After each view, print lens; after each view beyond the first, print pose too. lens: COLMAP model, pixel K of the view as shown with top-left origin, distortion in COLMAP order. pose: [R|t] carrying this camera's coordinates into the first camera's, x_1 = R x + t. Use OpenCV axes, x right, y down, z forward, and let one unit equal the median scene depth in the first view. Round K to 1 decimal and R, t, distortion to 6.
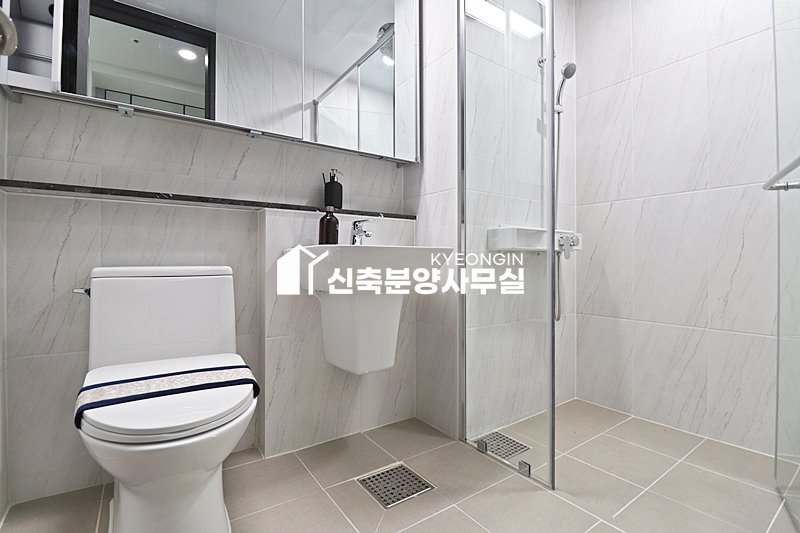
lens RADIAL K [[366.9, 0, 400.2], [0, 366.9, 265.0], [0, 0, 1]] dist [-0.002171, -0.011351]
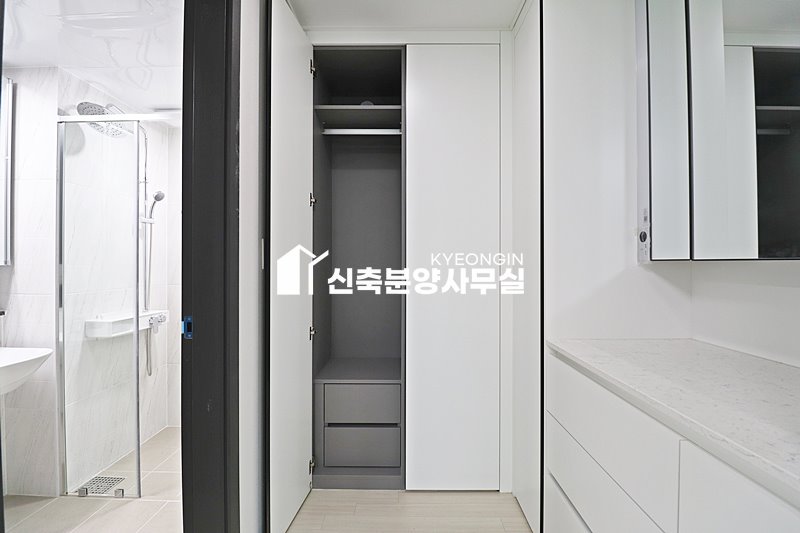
lens RADIAL K [[369.9, 0, 401.1], [0, 369.9, 262.0], [0, 0, 1]] dist [-0.002117, -0.011614]
pose [[0.586205, 0.001395, 0.810162, -0.149262], [-0.000964, 0.999999, -0.001024, -0.301111], [-0.810162, -0.000180, 0.586206, -0.626207]]
